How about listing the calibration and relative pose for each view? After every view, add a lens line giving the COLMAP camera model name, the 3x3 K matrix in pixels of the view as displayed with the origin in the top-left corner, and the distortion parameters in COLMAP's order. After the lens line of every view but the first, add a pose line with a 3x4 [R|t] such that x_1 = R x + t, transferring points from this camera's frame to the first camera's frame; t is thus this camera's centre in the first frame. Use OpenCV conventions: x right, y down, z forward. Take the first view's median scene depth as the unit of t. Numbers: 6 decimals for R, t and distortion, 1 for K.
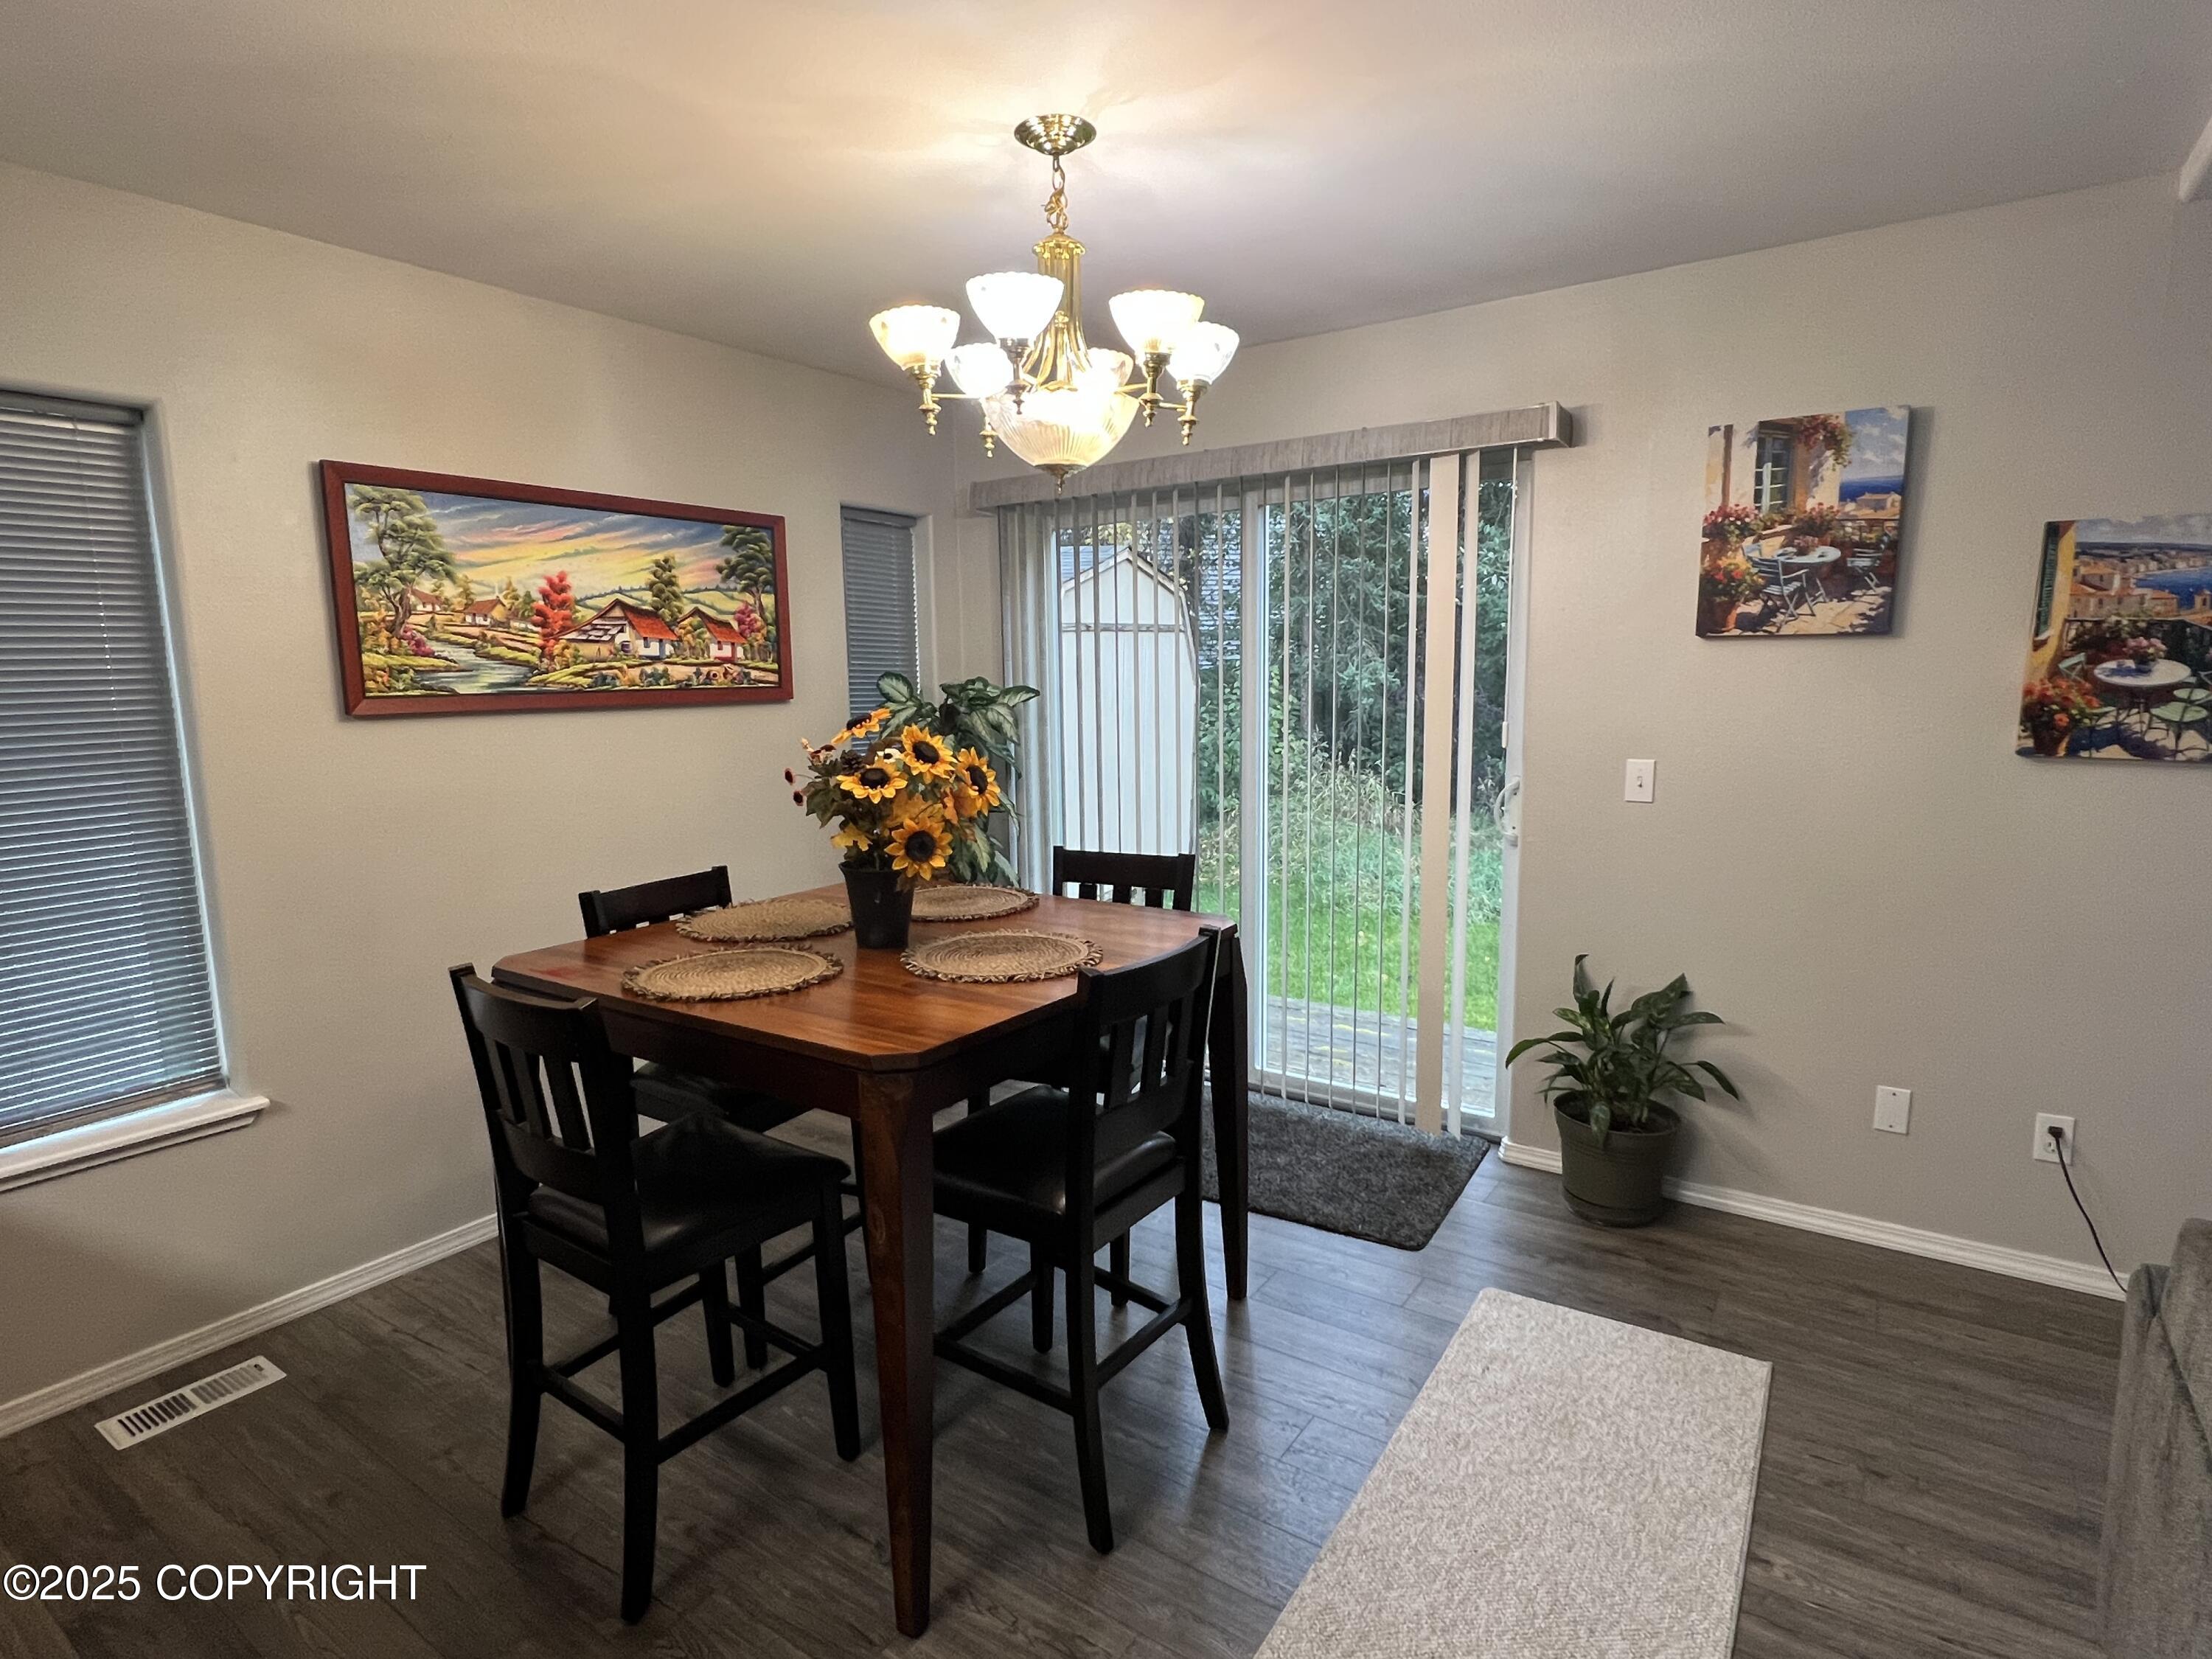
lens RADIAL K [[1159.7, 0, 1102.0], [0, 1159.7, 837.9], [0, 0, 1]] dist [0.000528, -0.001017]
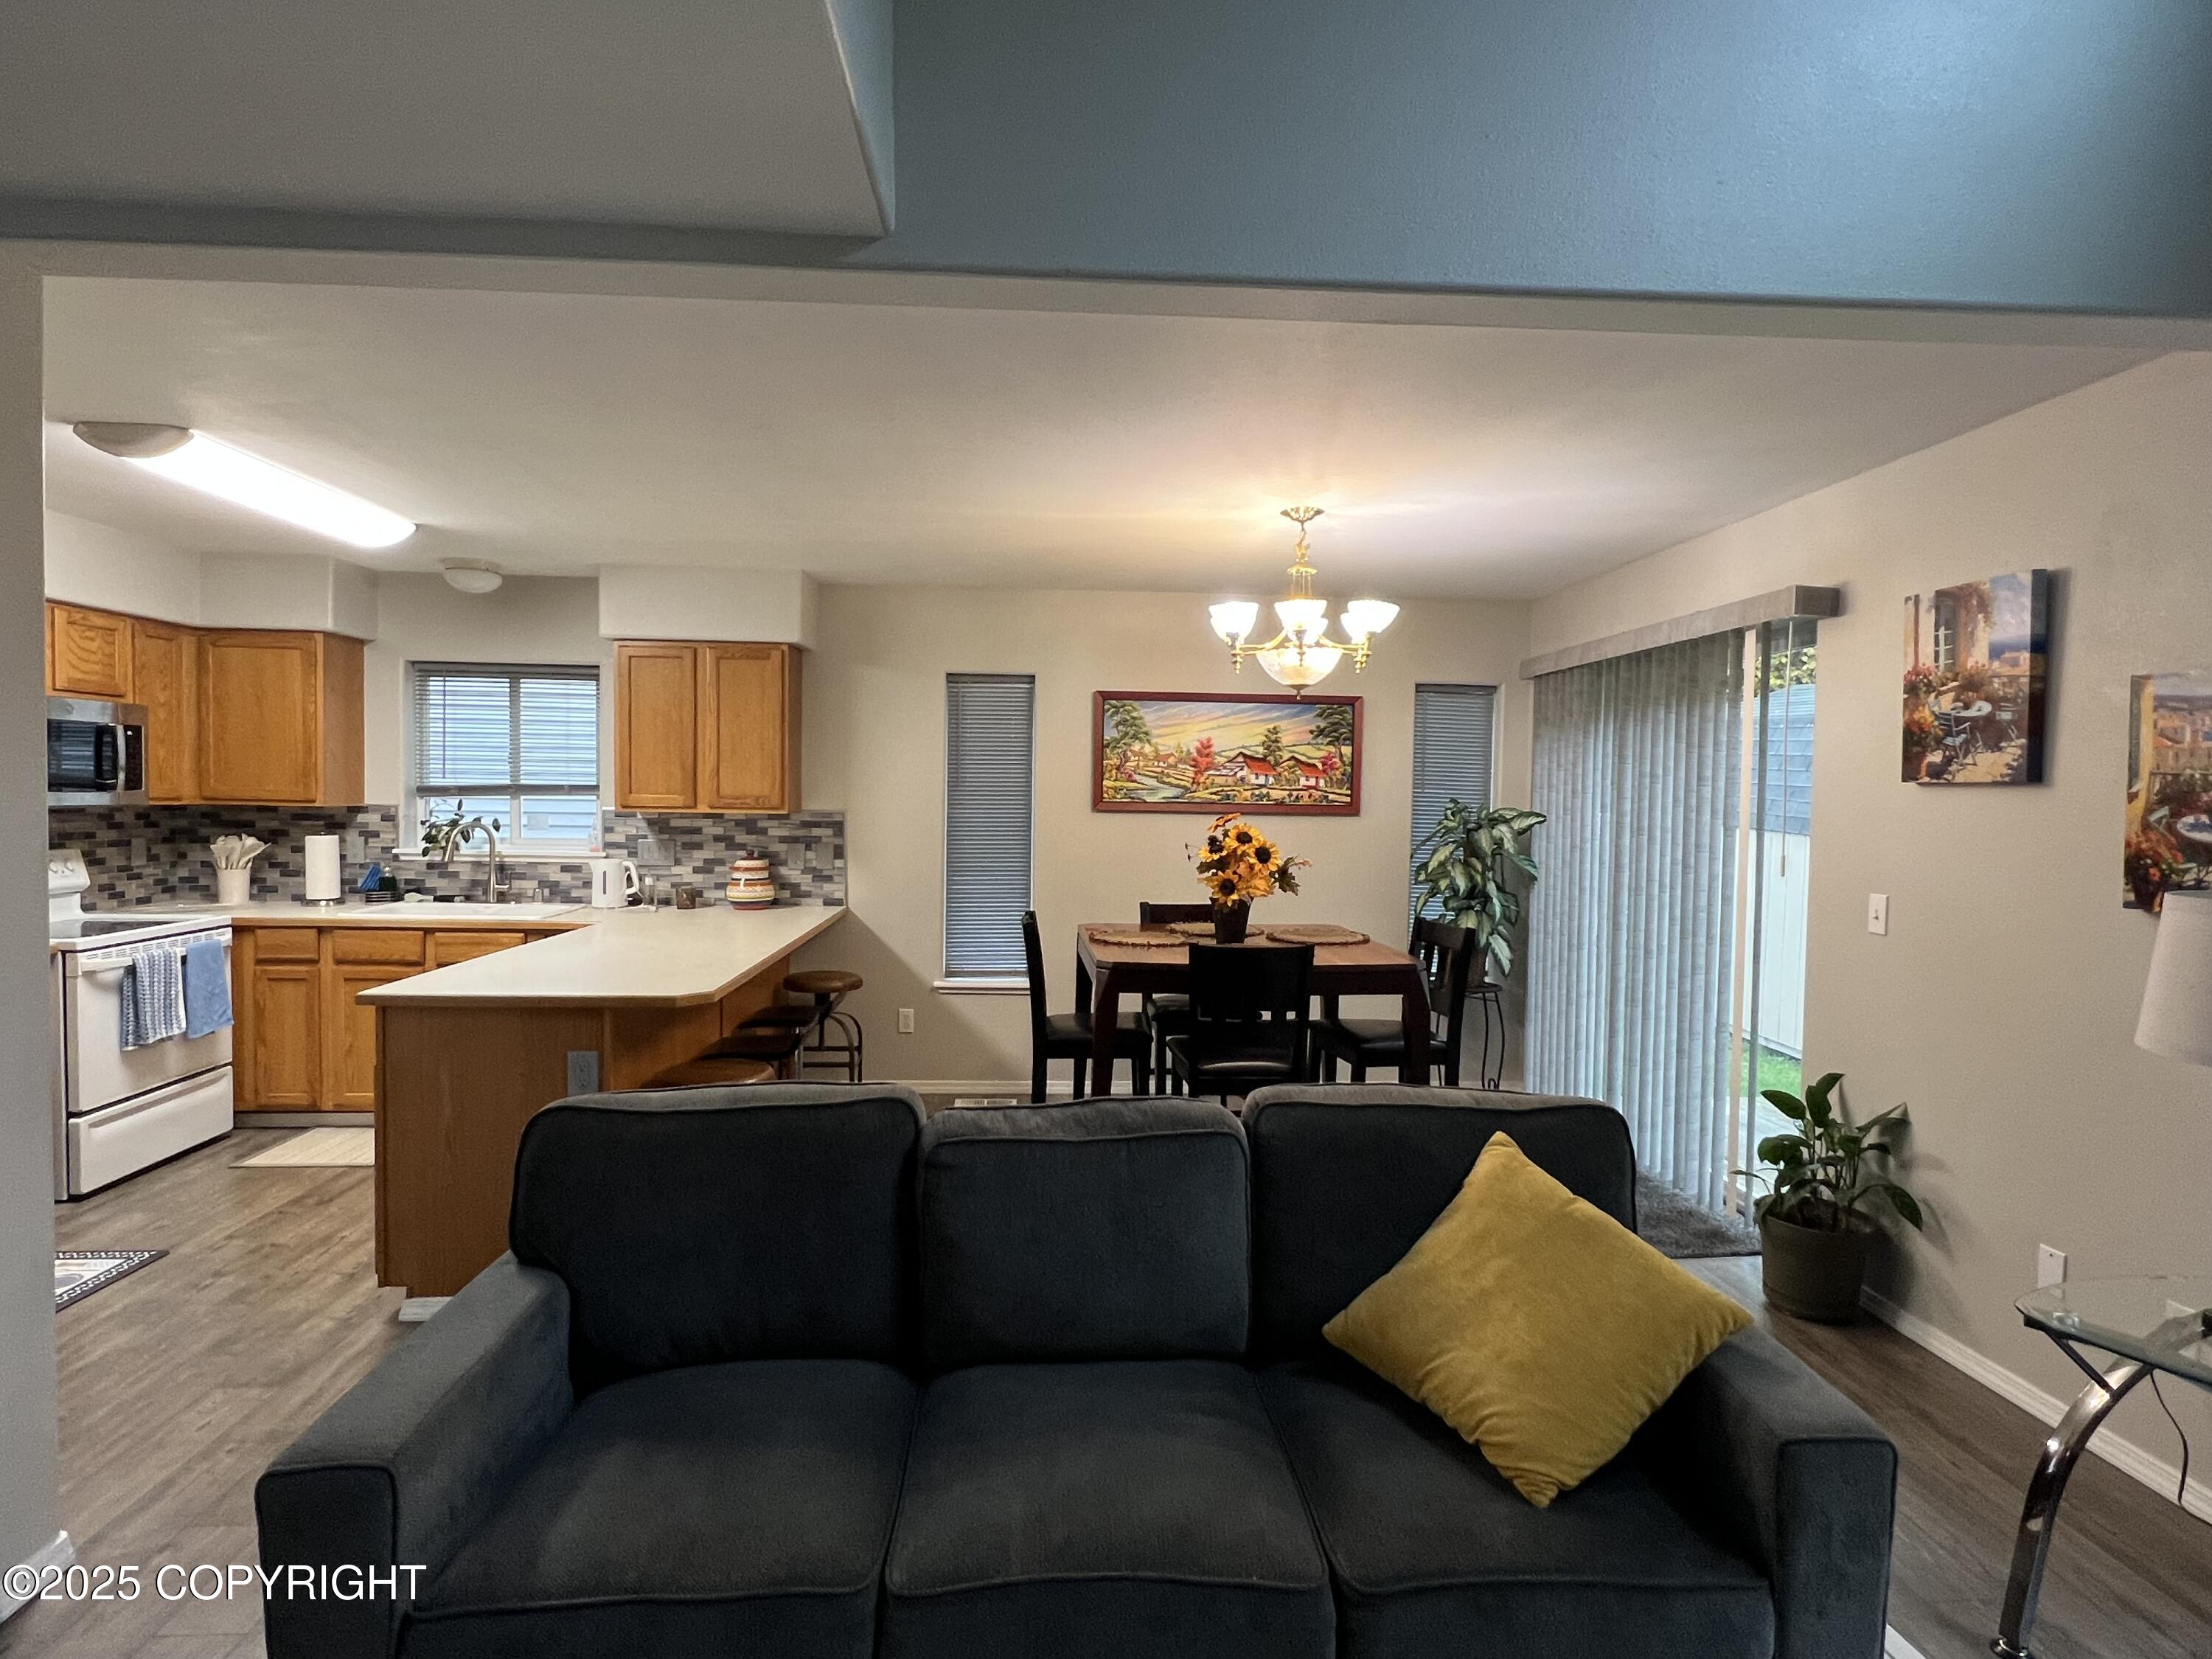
lens RADIAL K [[1159.7, 0, 1103.9], [0, 1159.7, 837.7], [0, 0, 1]] dist [0.000528, -0.001017]
pose [[0.622118, 0.053630, -0.781084, 0.955935], [-0.138134, 0.989519, -0.042080, 0.027793], [0.770641, 0.134073, 0.623006, -0.262578]]
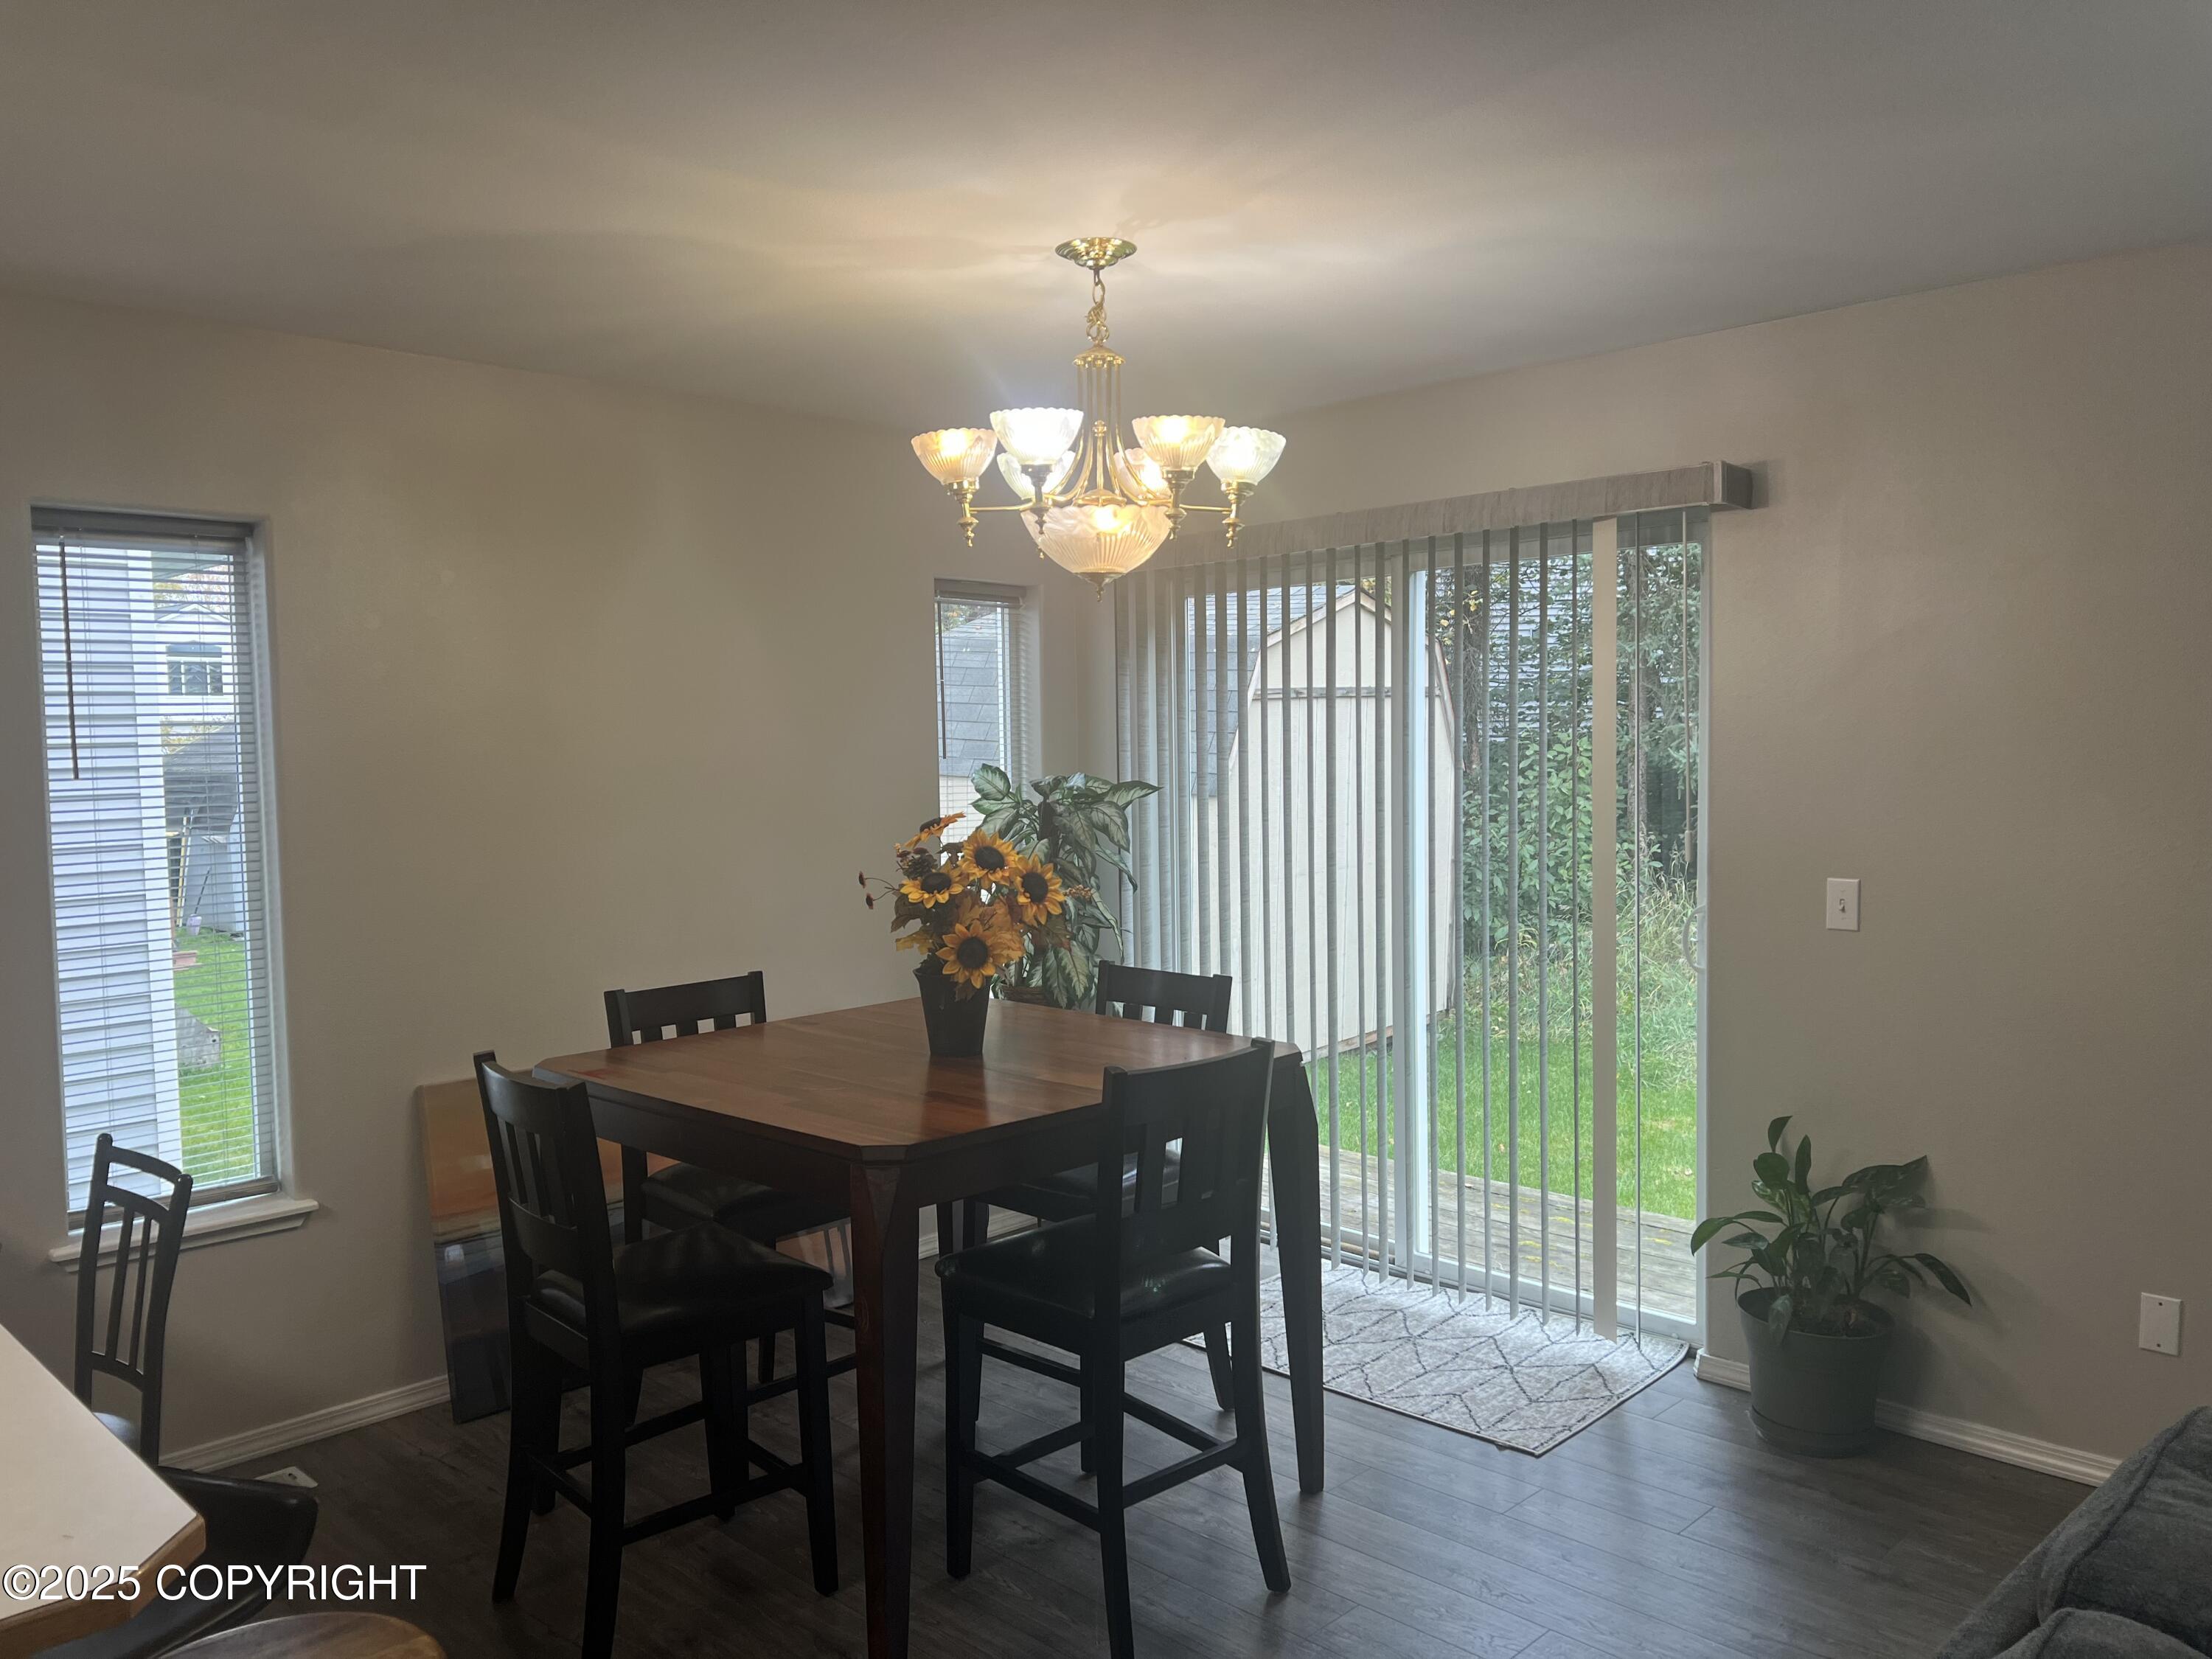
lens RADIAL K [[1662.3, 0, 1095.2], [0, 1662.3, 840.6], [0, 0, 1]] dist [0.062402, -0.069752]
pose [[0.985023, 0.010448, -0.172106, 0.163279], [-0.024594, 0.996470, -0.080268, 0.016333], [0.170660, 0.083299, 0.981803, -0.294423]]
